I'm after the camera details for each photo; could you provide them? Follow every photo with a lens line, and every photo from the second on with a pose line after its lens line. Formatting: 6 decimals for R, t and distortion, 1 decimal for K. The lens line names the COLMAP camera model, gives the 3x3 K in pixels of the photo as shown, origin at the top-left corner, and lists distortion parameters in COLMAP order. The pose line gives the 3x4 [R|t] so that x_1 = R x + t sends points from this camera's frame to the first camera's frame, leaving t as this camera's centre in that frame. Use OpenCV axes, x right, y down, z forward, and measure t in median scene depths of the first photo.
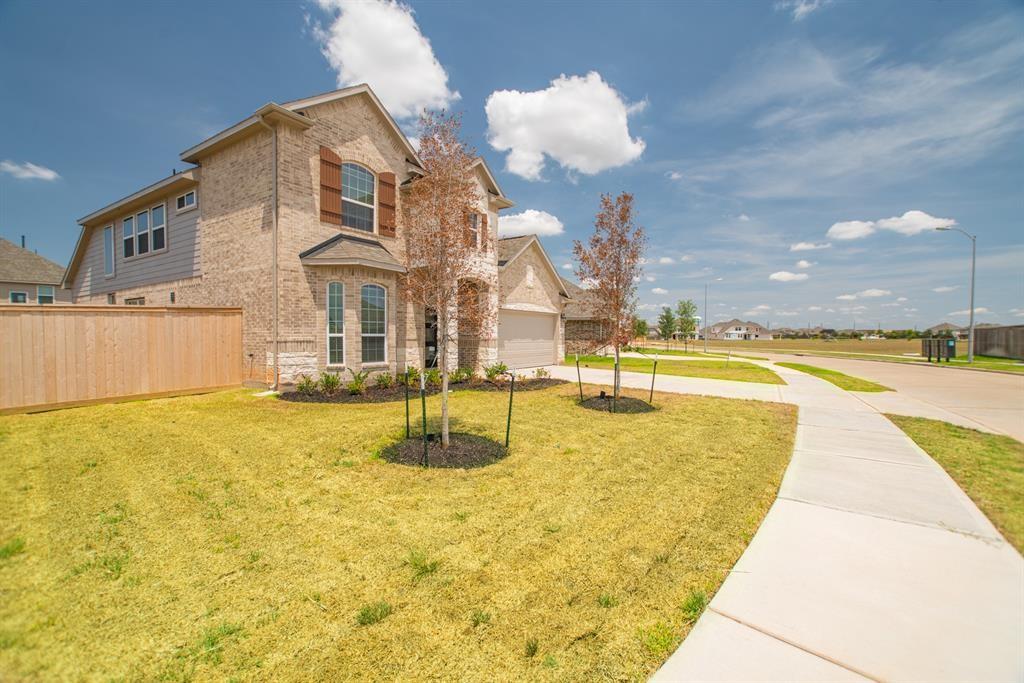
lens RADIAL K [[457.0, 0, 512.0], [0, 457.0, 341.5], [0, 0, 1]] dist [-0.001495, -0.000016]
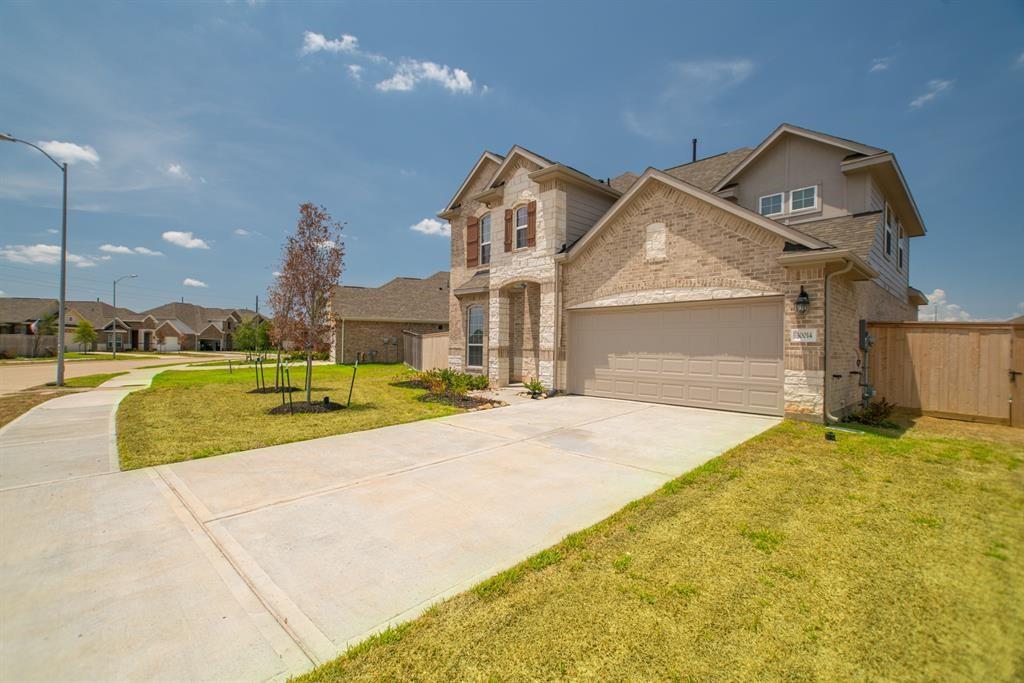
lens RADIAL K [[457.0, 0, 512.0], [0, 457.0, 341.5], [0, 0, 1]] dist [-0.001495, -0.000016]
pose [[-0.233326, -0.018748, -0.972218, 0.837287], [-0.027281, 0.999547, -0.012727, -0.008910], [0.972016, 0.023553, -0.233731, 1.272471]]
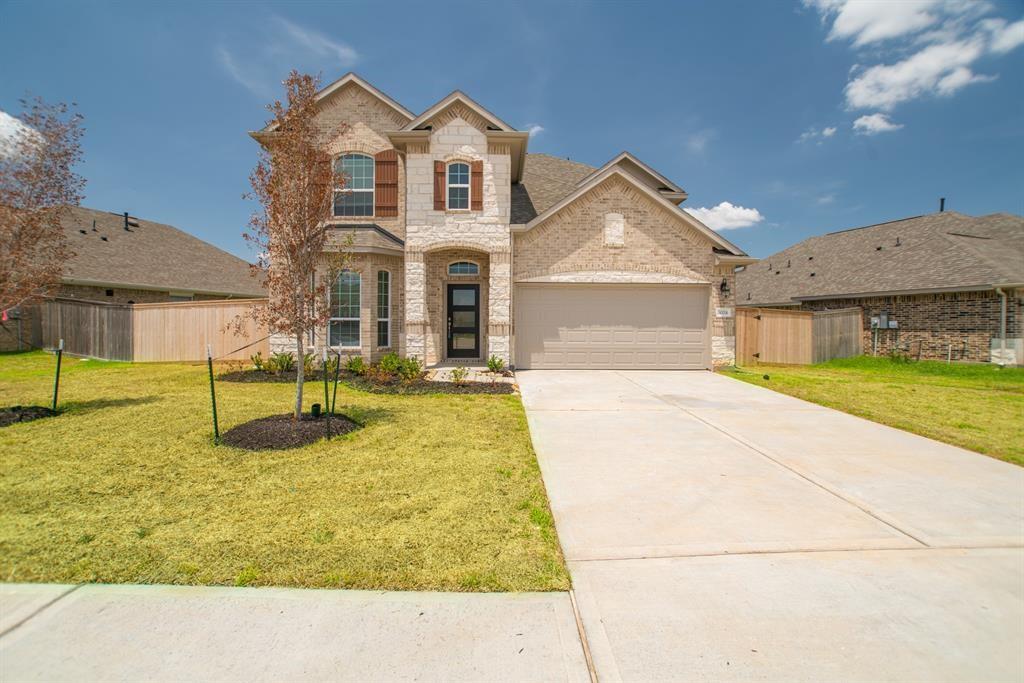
lens RADIAL K [[458.5, 0, 514.9], [0, 458.5, 318.8], [0, 0, 1]] dist [-0.016758, 0.000086]
pose [[0.560291, -0.010265, -0.828232, 0.664137], [-0.014727, 0.999642, -0.022353, 0.002648], [0.828165, 0.024722, 0.559939, 0.683583]]
